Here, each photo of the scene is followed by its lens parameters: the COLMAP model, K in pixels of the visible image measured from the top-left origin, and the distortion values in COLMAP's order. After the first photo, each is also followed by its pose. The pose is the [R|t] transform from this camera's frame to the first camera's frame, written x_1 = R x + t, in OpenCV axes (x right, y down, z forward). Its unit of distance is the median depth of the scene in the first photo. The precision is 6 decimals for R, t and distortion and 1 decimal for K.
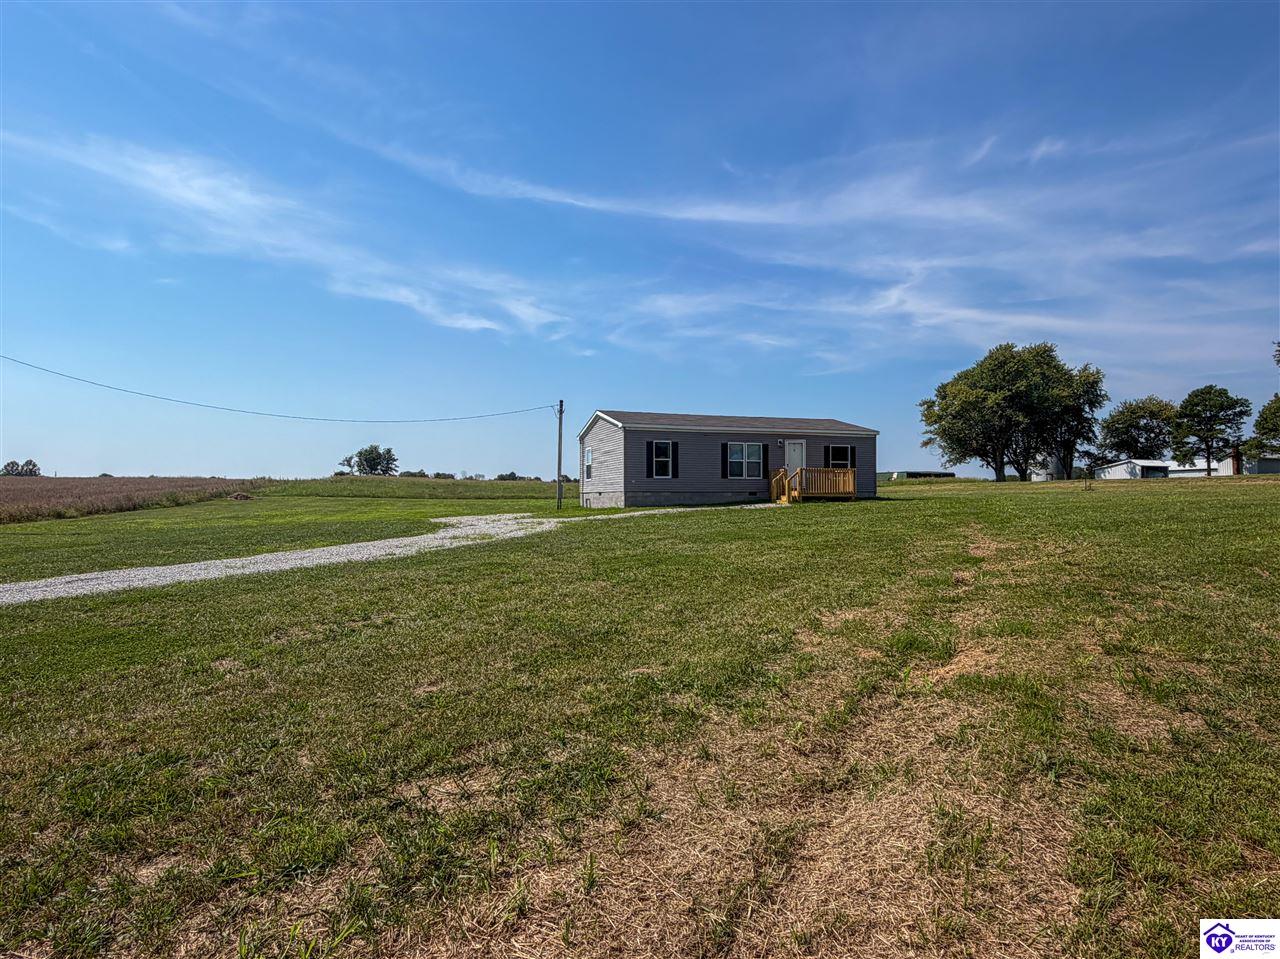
lens RADIAL K [[726.8, 0, 640.0], [0, 726.8, 479.5], [0, 0, 1]] dist [0.001235, 0.000287]
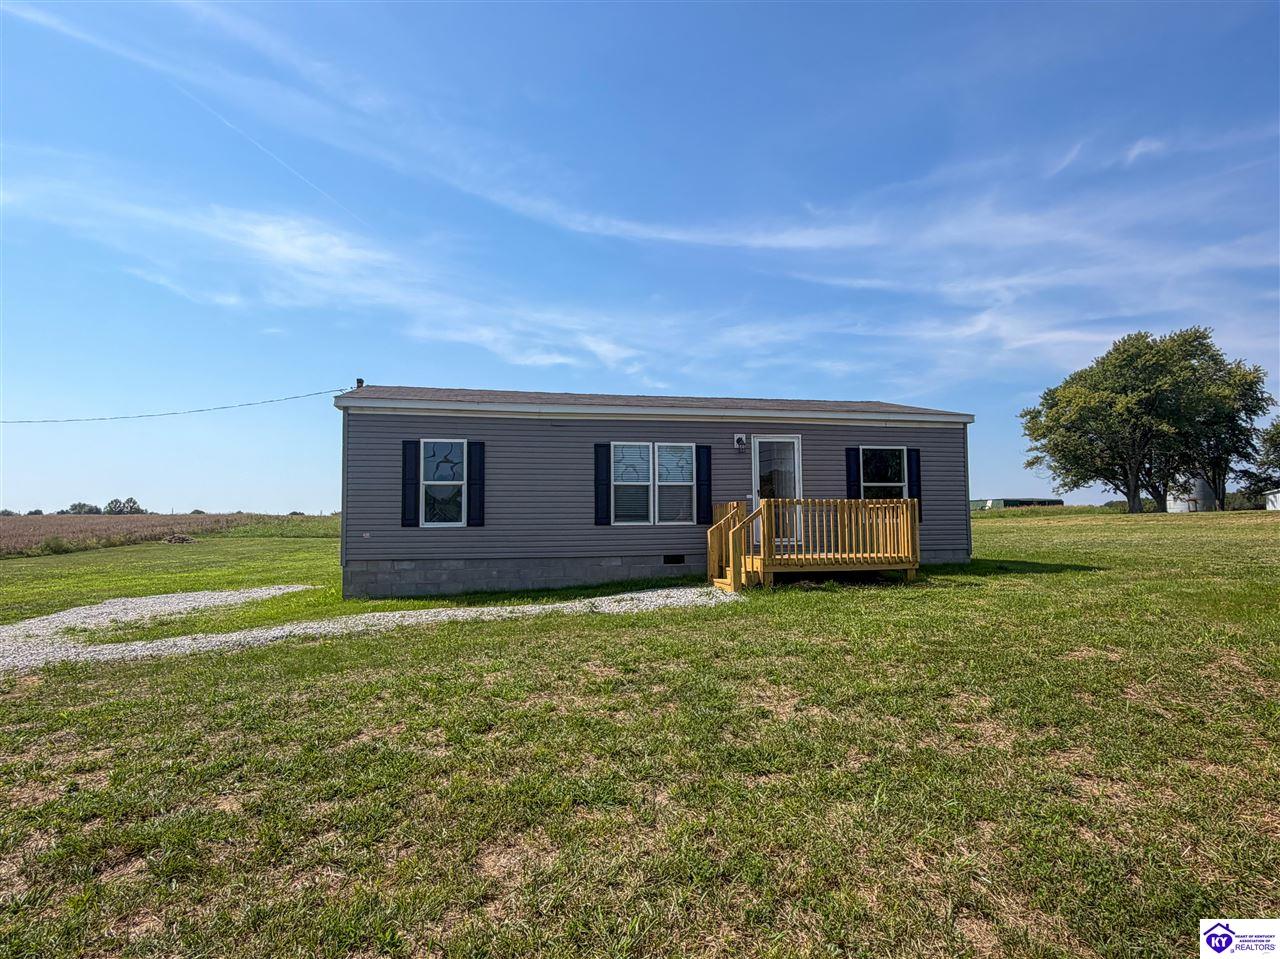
lens RADIAL K [[703.3, 0, 640.0], [0, 703.3, 479.5], [0, 0, 1]] dist [0.000534, 0.000470]
pose [[0.992852, -0.015604, -0.118329, 0.048002], [0.010528, 0.999002, -0.043396, -0.002635], [0.118888, 0.041840, 0.992026, 0.149832]]
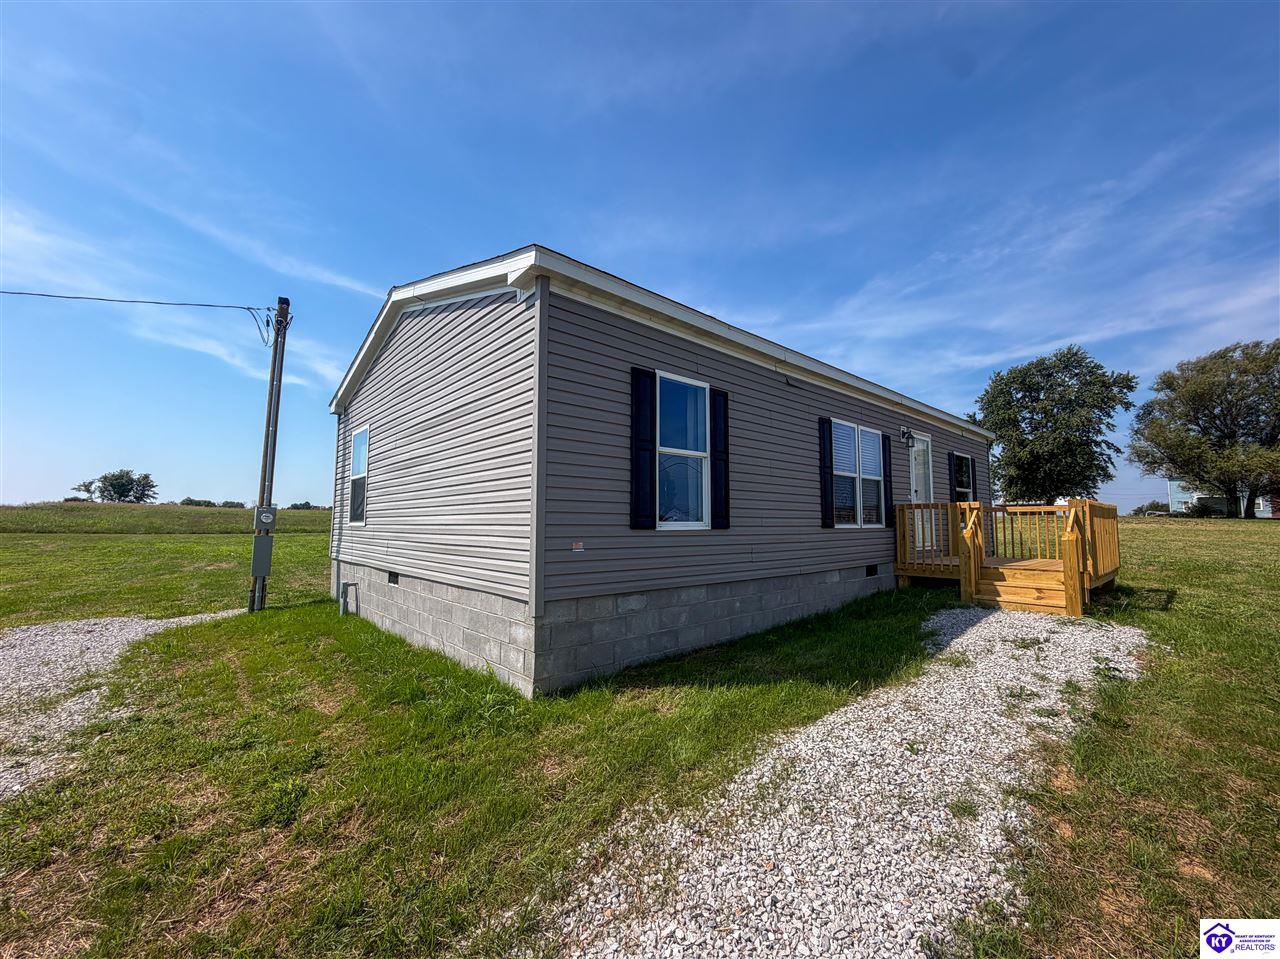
lens RADIAL K [[511.6, 0, 640.0], [0, 511.6, 479.5], [0, 0, 1]] dist [0.000806, -0.000096]
pose [[0.924040, 0.035251, 0.380667, -0.011744], [-0.011879, 0.997907, -0.063572, -0.001908], [-0.382111, 0.054221, 0.922525, 0.209866]]
